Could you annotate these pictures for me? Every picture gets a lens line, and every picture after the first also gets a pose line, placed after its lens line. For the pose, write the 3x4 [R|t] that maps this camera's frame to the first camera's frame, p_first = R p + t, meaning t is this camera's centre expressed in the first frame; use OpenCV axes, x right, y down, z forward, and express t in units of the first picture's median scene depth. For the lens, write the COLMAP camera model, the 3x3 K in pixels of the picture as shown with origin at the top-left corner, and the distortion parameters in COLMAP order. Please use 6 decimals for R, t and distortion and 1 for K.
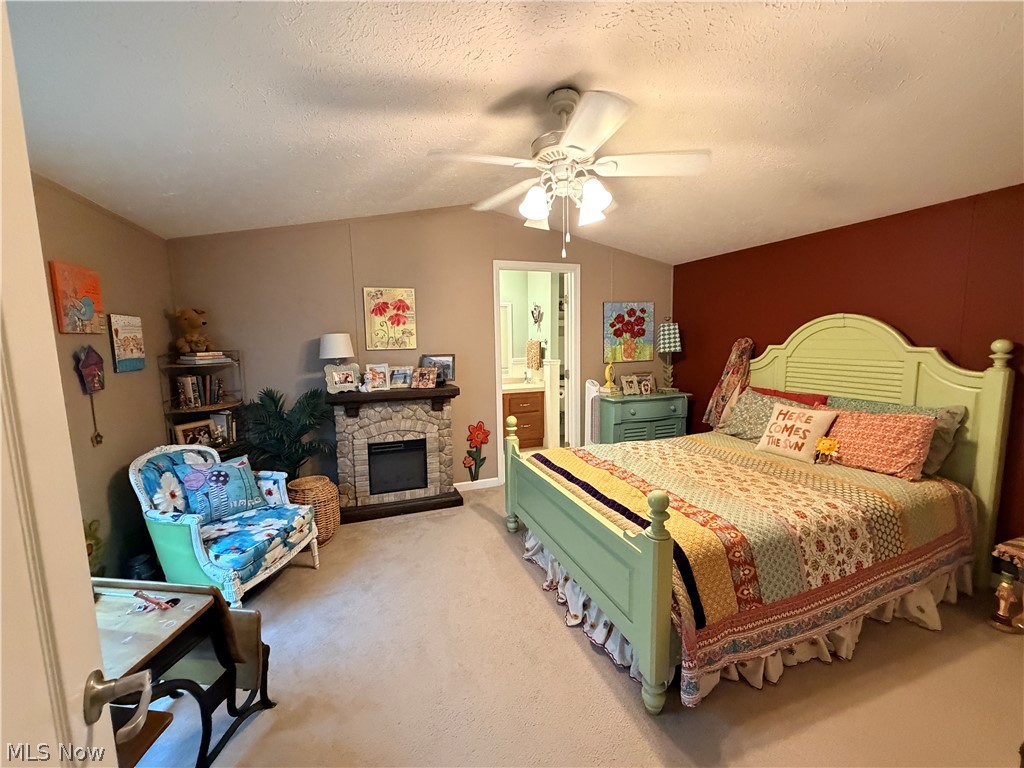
lens RADIAL K [[410.2, 0, 511.2], [0, 410.2, 384.5], [0, 0, 1]] dist [-0.000967, -0.000041]
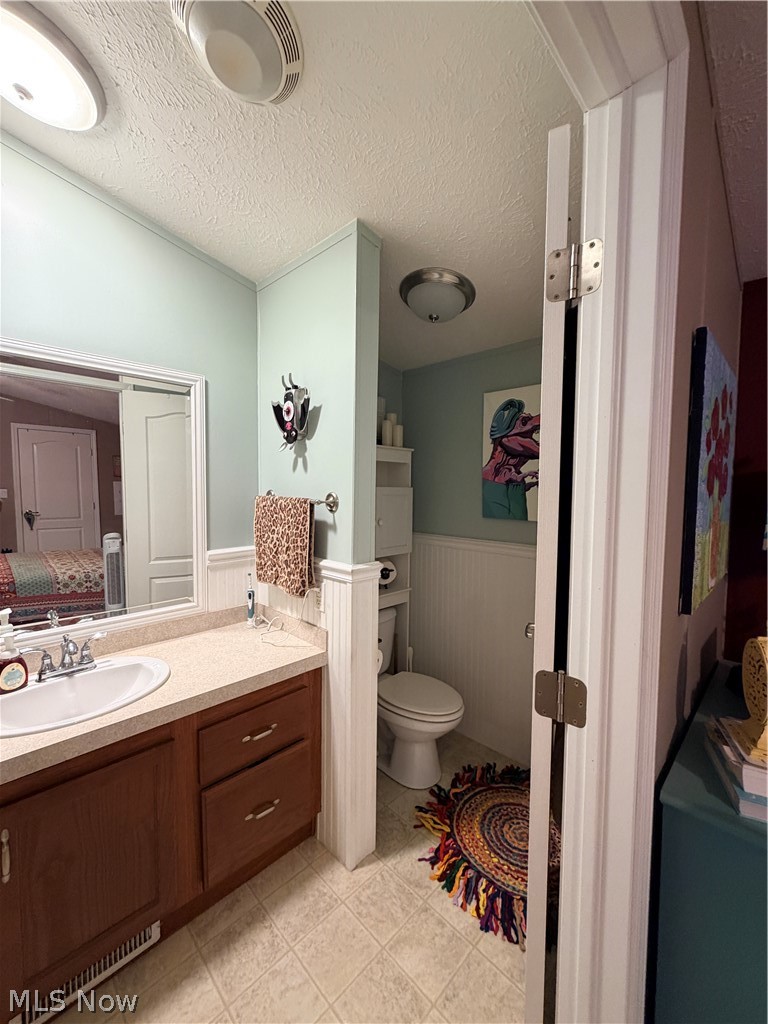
lens RADIAL K [[410.2, 0, 386.2], [0, 410.2, 510.4], [0, 0, 1]] dist [-0.000967, -0.000041]
pose [[0.909799, 0.010052, 0.414926, -0.003311], [0.014505, 0.998326, -0.055988, -0.083953], [-0.414795, 0.056956, 0.908131, 0.736207]]
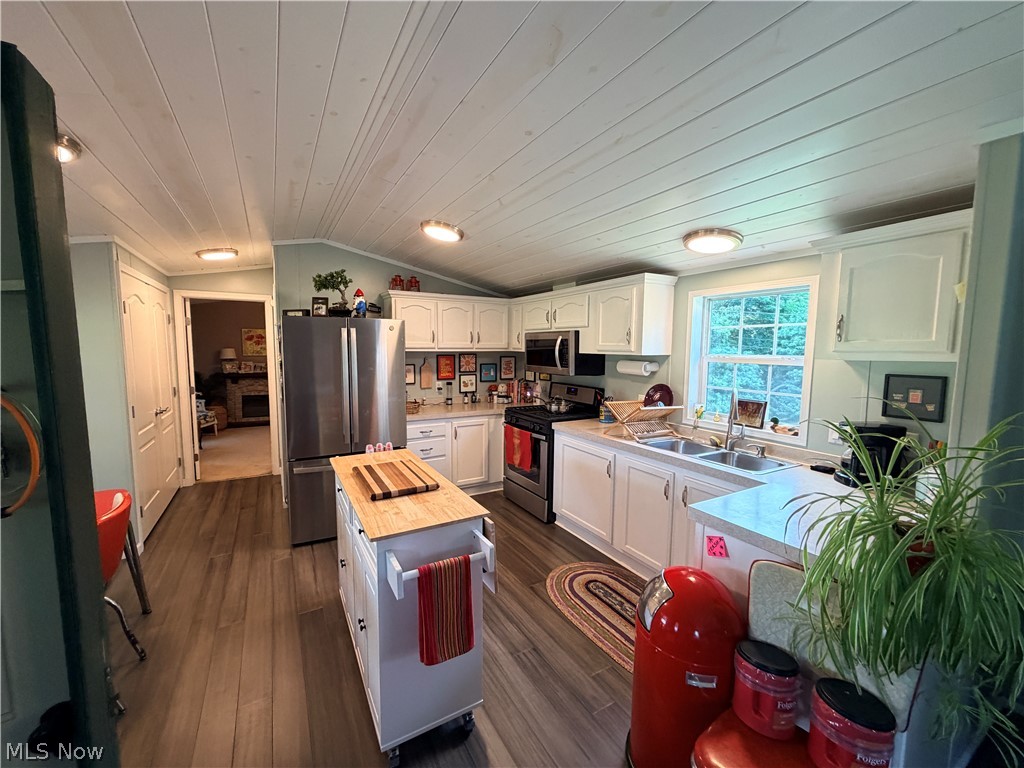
lens RADIAL K [[410.2, 0, 509.3], [0, 410.2, 386.0], [0, 0, 1]] dist [-0.000967, -0.000041]
pose [[0.985910, 0.012959, 0.166771, 0.711715], [-0.008937, 0.999651, -0.024846, 0.125244], [-0.167035, 0.023005, 0.985682, -1.457191]]
